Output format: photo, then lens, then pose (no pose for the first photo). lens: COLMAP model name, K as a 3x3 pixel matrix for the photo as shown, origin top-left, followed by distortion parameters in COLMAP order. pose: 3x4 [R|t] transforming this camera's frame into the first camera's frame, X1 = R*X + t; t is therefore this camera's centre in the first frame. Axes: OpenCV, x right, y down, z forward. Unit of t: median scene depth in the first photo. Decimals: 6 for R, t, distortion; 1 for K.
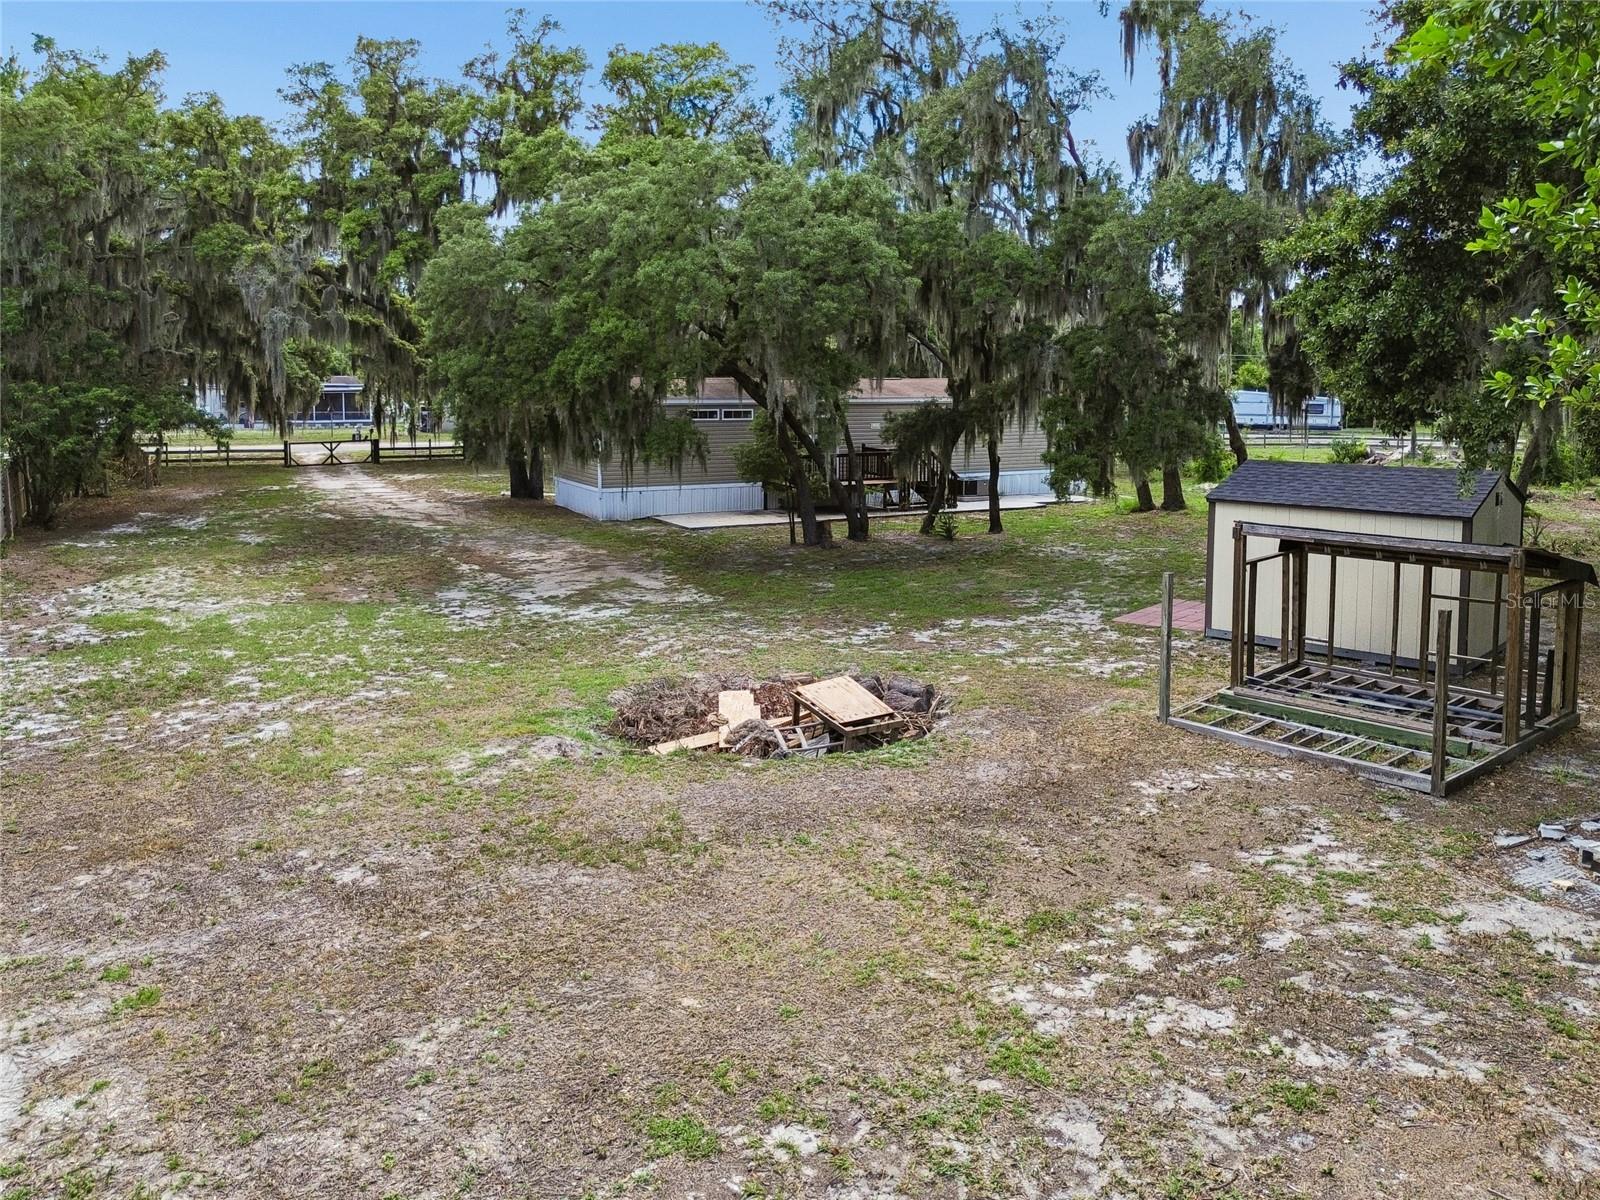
lens RADIAL K [[1173.1, 0, 804.1], [0, 1173.1, 519.3], [0, 0, 1]] dist [0.001780, 0.081587]
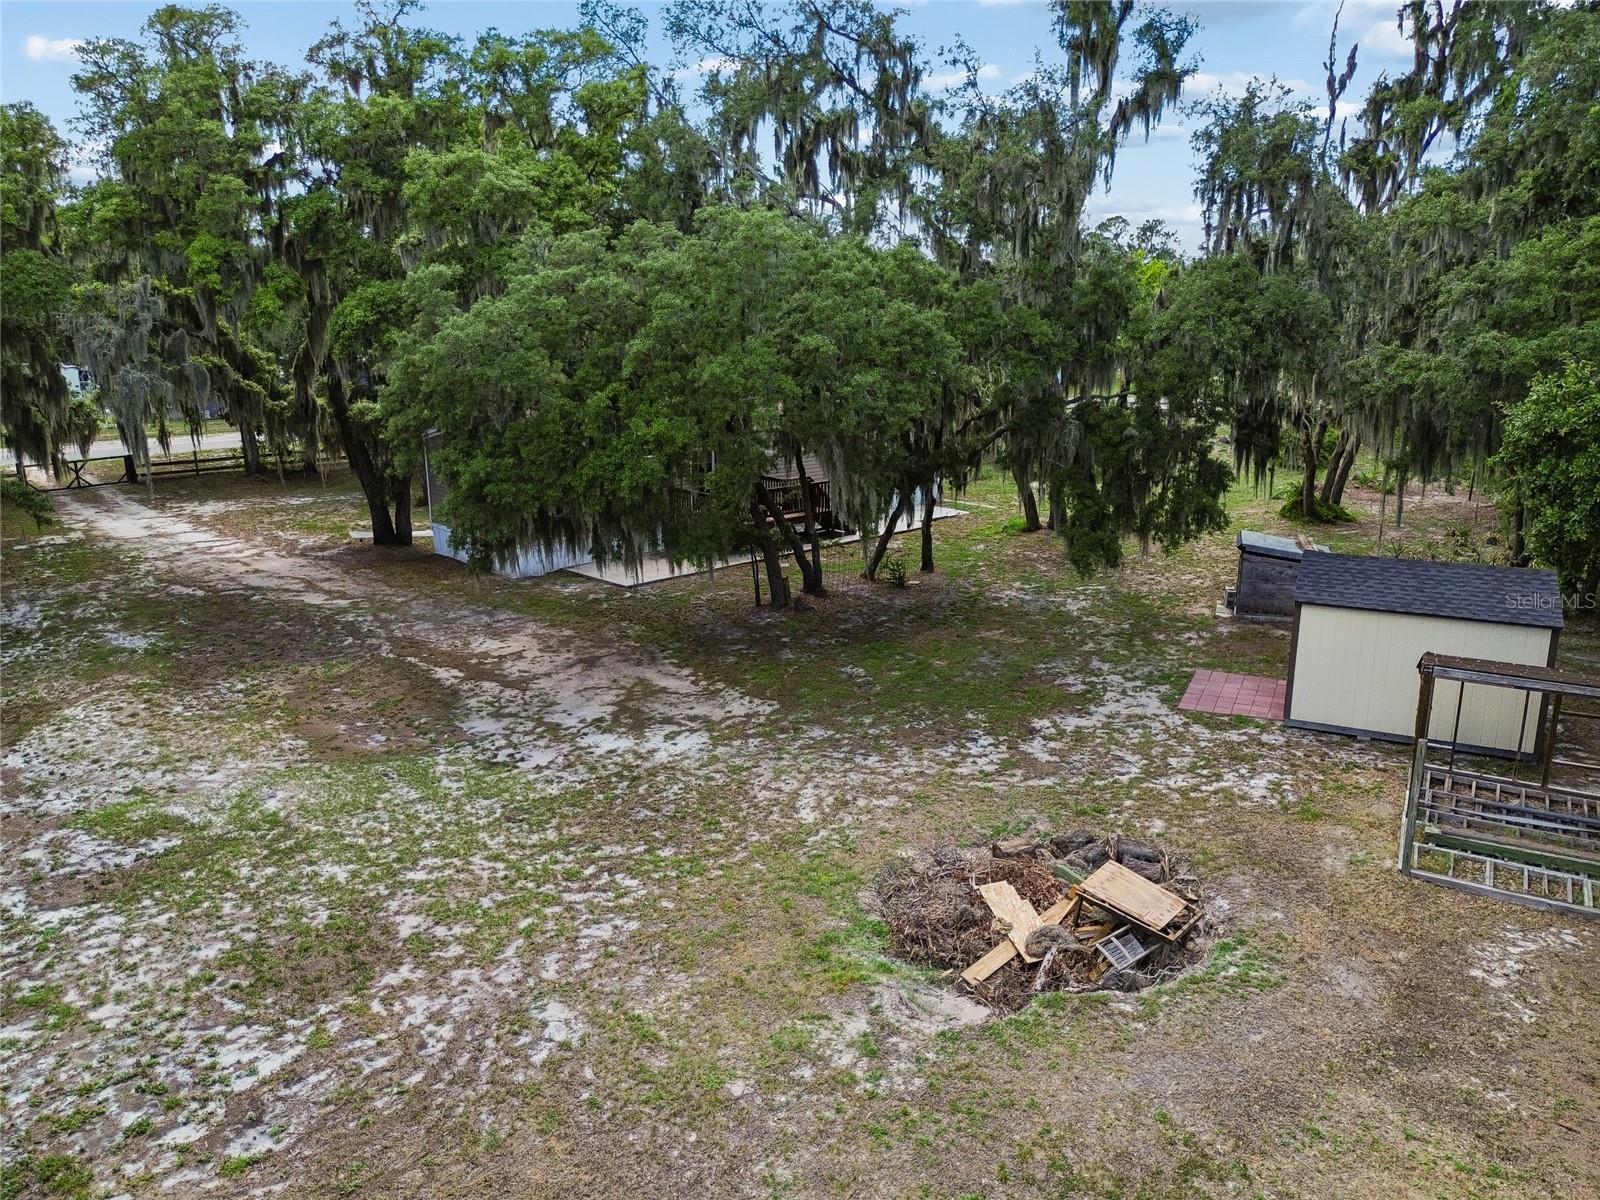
lens RADIAL K [[1114.9, 0, 790.9], [0, 1114.9, 639.0], [0, 0, 1]] dist [0.052217, -0.049174]
pose [[0.963946, -0.082831, 0.252877, -0.208252], [0.039809, 0.984513, 0.170734, -0.103496], [-0.263103, -0.154511, 0.952315, 0.091591]]
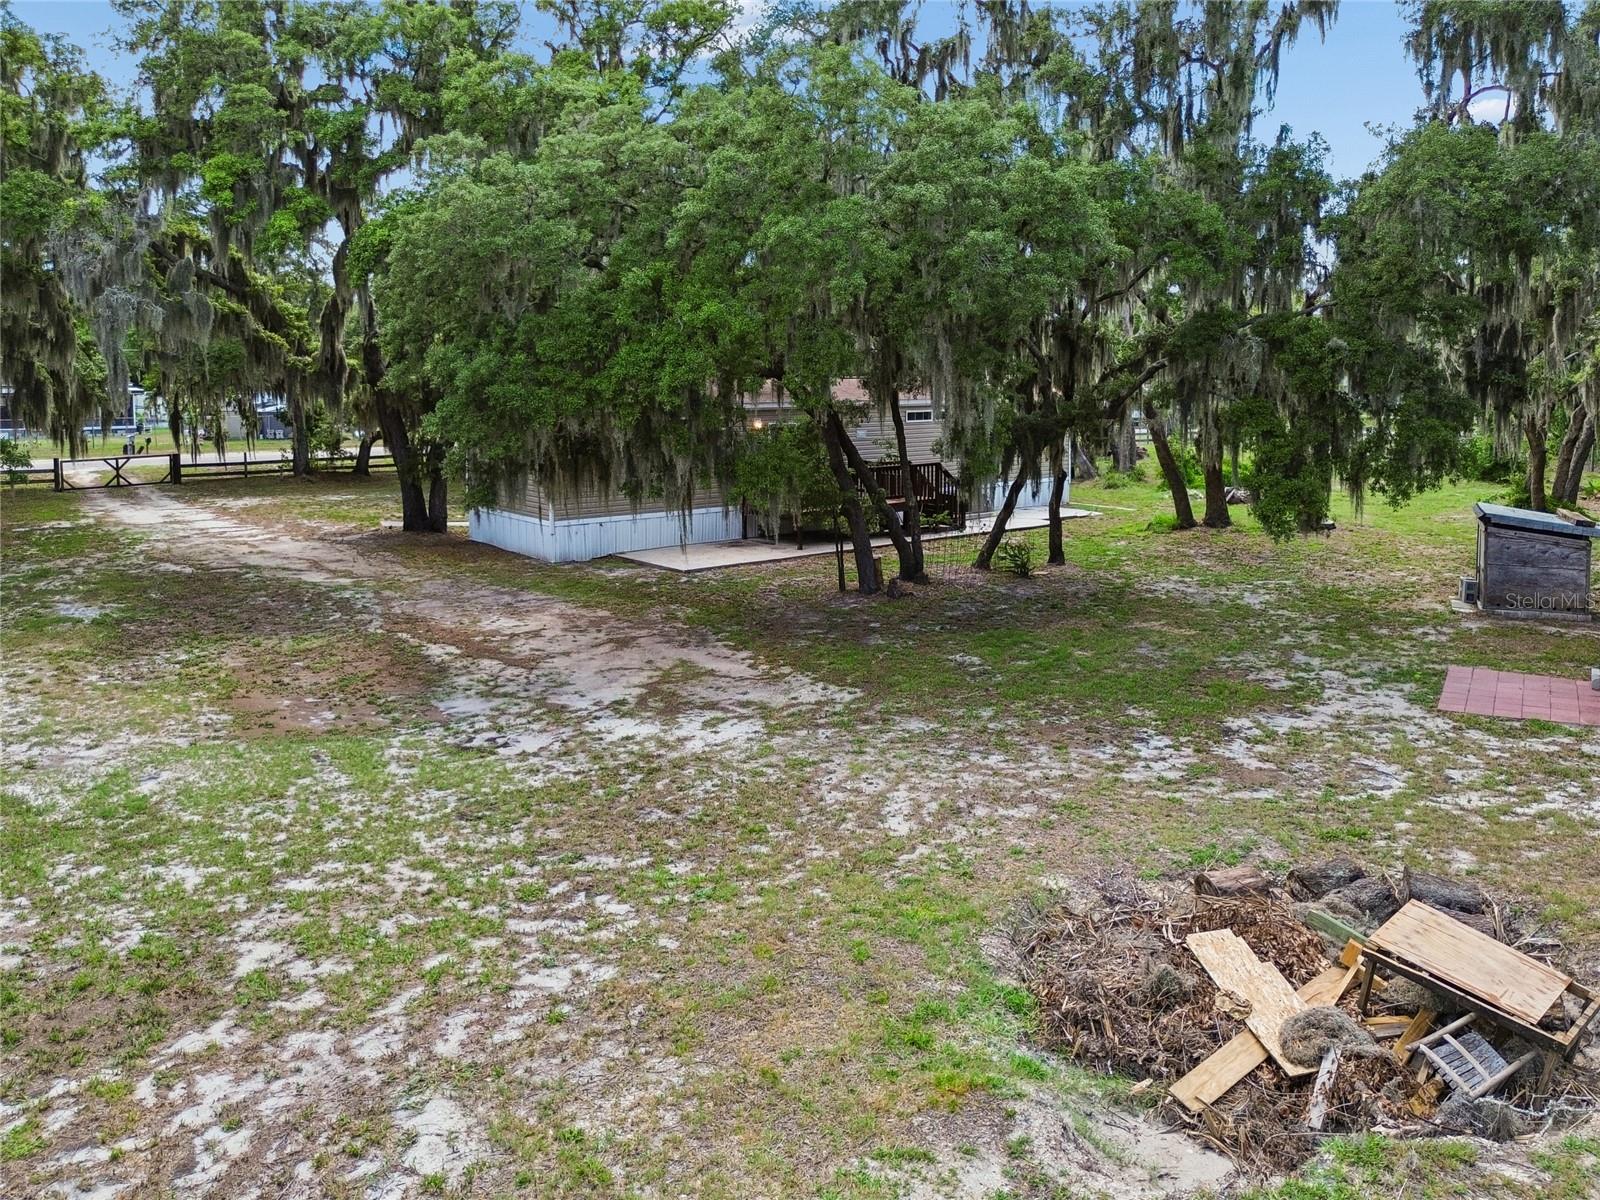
lens RADIAL K [[1181.4, 0, 785.5], [0, 1181.4, 492.4], [0, 0, 1]] dist [0.028124, -0.007595]
pose [[0.984320, -0.025236, 0.174577, -0.171950], [0.028206, 0.999496, -0.014554, -0.032314], [-0.174122, 0.019250, 0.984536, 0.215759]]
